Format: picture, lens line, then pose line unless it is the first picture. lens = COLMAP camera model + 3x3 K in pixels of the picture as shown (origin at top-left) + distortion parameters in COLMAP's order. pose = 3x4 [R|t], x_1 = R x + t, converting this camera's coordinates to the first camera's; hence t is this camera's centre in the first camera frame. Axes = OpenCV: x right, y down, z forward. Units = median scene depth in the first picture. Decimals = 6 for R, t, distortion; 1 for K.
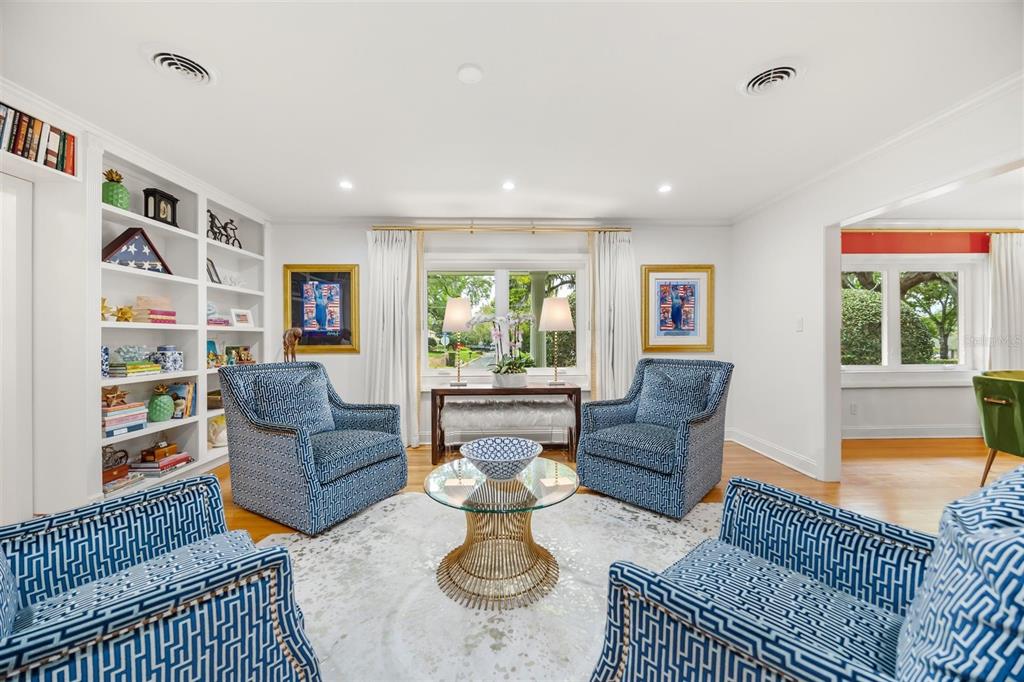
lens RADIAL K [[387.3, 0, 512.1], [0, 387.3, 335.4], [0, 0, 1]] dist [-0.001353, -0.000136]
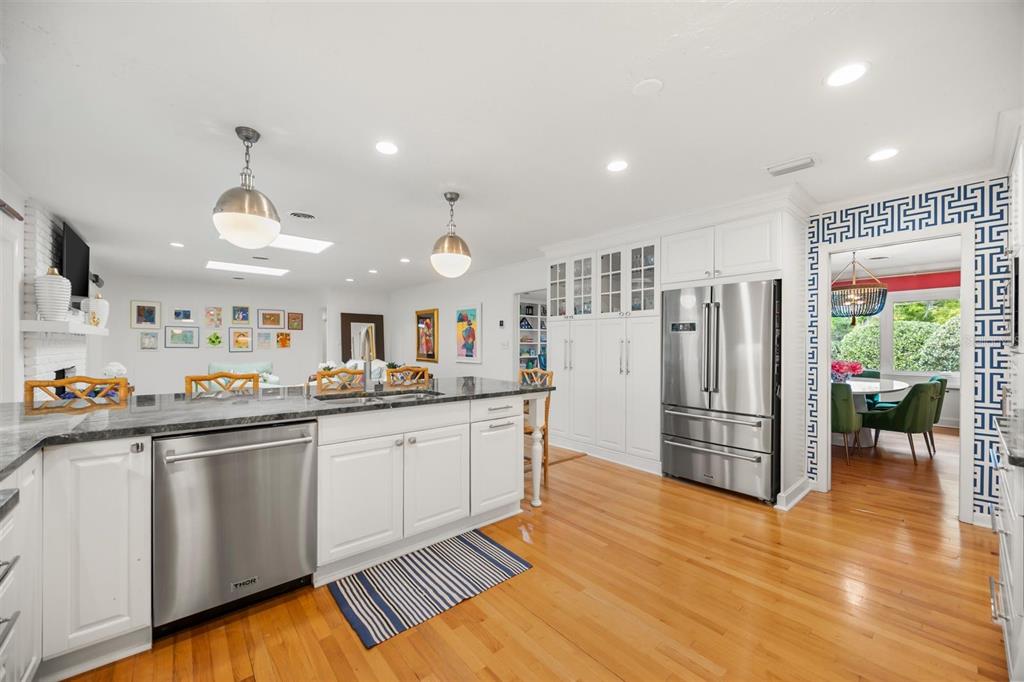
lens RADIAL K [[387.3, 0, 512.1], [0, 387.3, 344.2], [0, 0, 1]] dist [-0.001353, -0.000136]
pose [[0.628166, 0.006264, -0.778054, 1.638715], [0.002555, 0.999946, 0.010113, -0.044994], [0.778075, -0.008341, 0.628116, -1.273109]]
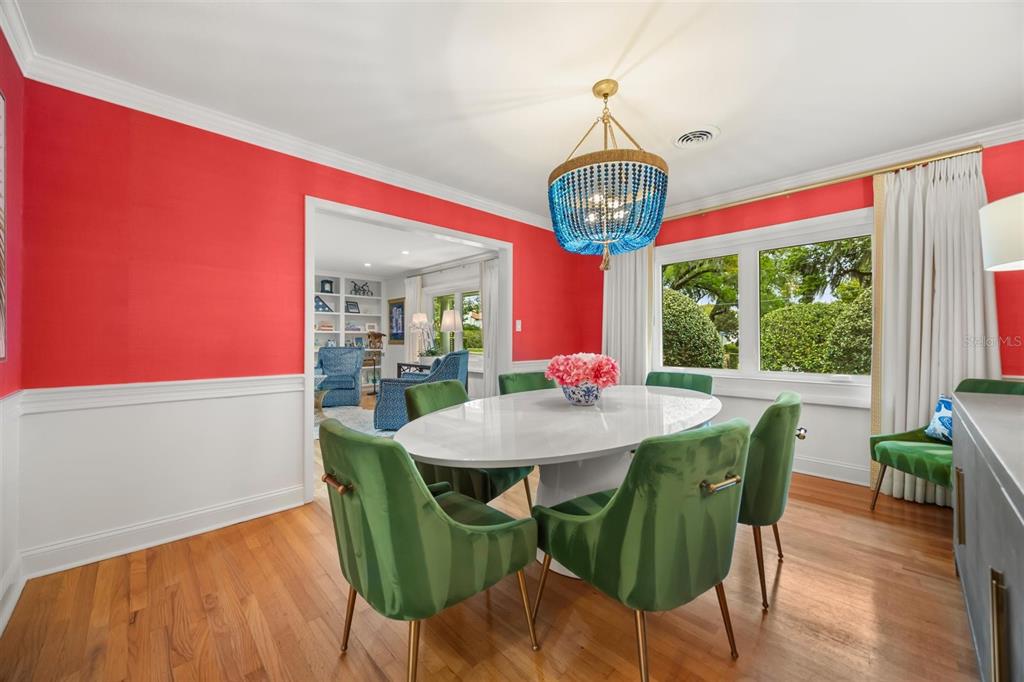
lens RADIAL K [[387.3, 0, 504.2], [0, 387.3, 338.0], [0, 0, 1]] dist [-0.001353, -0.000136]
pose [[0.667899, 0.003944, -0.744242, 1.660190], [0.004547, 0.999946, 0.009380, 0.000495], [0.744238, -0.009650, 0.667844, 0.123928]]
